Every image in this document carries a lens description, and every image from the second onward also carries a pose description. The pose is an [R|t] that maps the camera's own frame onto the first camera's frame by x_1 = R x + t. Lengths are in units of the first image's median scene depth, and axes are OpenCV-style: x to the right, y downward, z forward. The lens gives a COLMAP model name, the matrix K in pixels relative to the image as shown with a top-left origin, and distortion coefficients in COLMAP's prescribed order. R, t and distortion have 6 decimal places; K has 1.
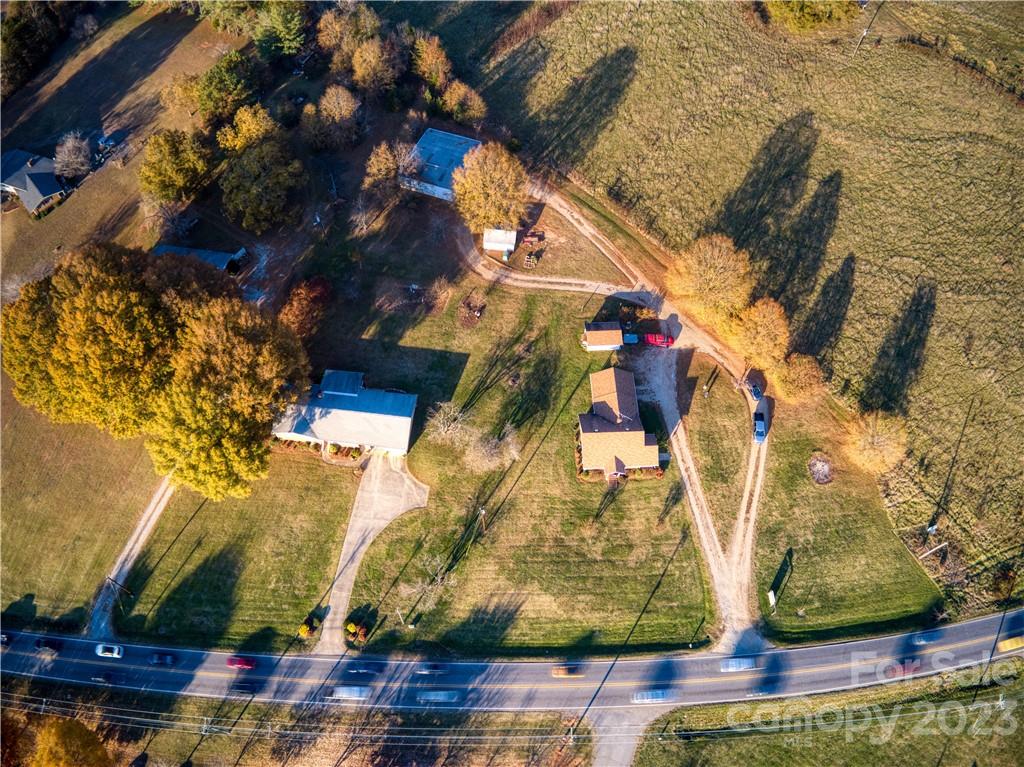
lens RADIAL K [[774.7, 0, 515.6], [0, 774.7, 387.2], [0, 0, 1]] dist [-0.252788, 0.072803]
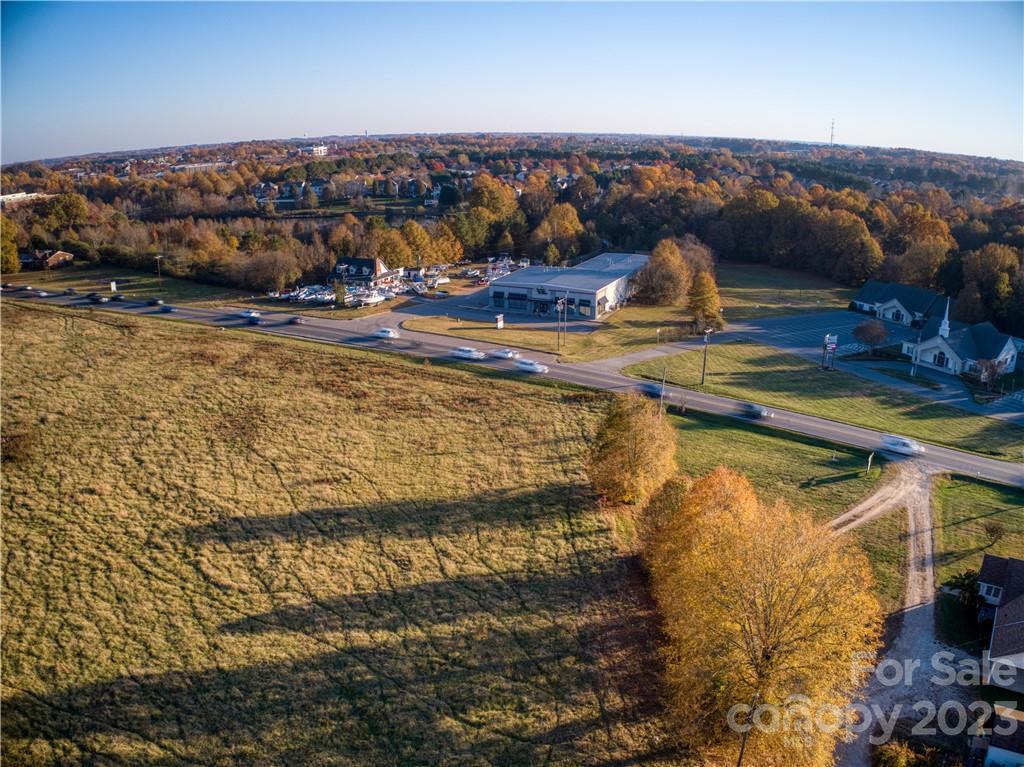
lens RADIAL K [[774.7, 0, 515.6], [0, 774.7, 387.2], [0, 0, 1]] dist [-0.252788, 0.072803]
pose [[-0.779938, -0.227671, 0.582978, 0.179879], [0.538021, 0.231972, 0.810384, -0.541728], [-0.319736, 0.945703, -0.058432, 0.980513]]
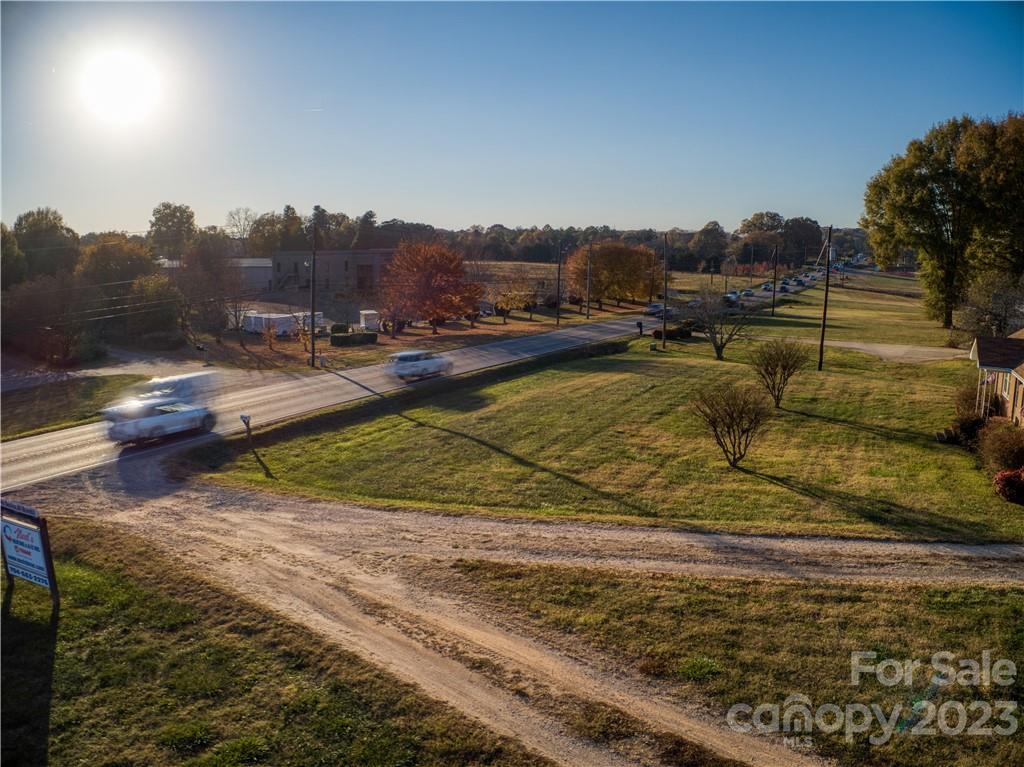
lens RADIAL K [[774.7, 0, 515.6], [0, 774.7, 387.2], [0, 0, 1]] dist [-0.252788, 0.072803]
pose [[-0.473371, 0.127863, -0.871534, 0.373691], [-0.780485, 0.397806, 0.482280, 0.116177], [0.408367, 0.908516, -0.088515, 0.919210]]
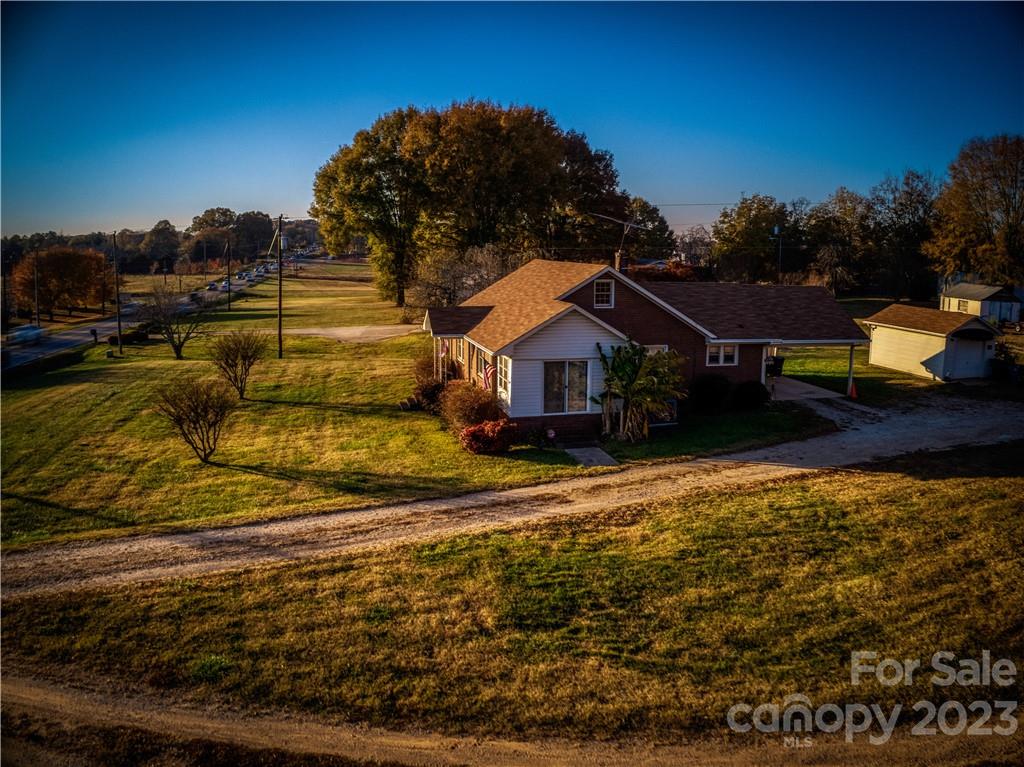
lens RADIAL K [[774.7, 0, 515.6], [0, 774.7, 387.2], [0, 0, 1]] dist [-0.252788, 0.072803]
pose [[0.199764, 0.150510, -0.968215, 0.372788], [-0.859736, 0.500951, -0.099509, 0.116529], [0.470052, 0.852288, 0.229471, 0.921338]]
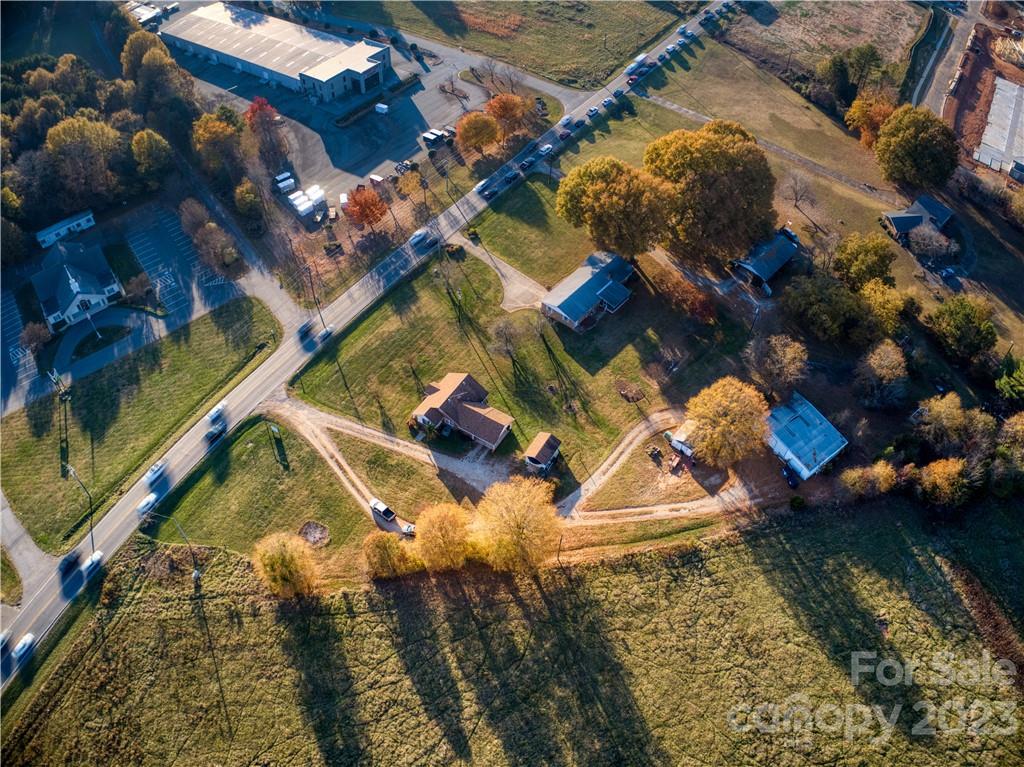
lens RADIAL K [[774.7, 0, 515.6], [0, 774.7, 387.2], [0, 0, 1]] dist [-0.252788, 0.072803]
pose [[-0.563799, 0.611497, -0.555160, 0.706671], [-0.738878, -0.073096, 0.669863, -0.784883], [0.369039, 0.787863, 0.493033, 0.414531]]
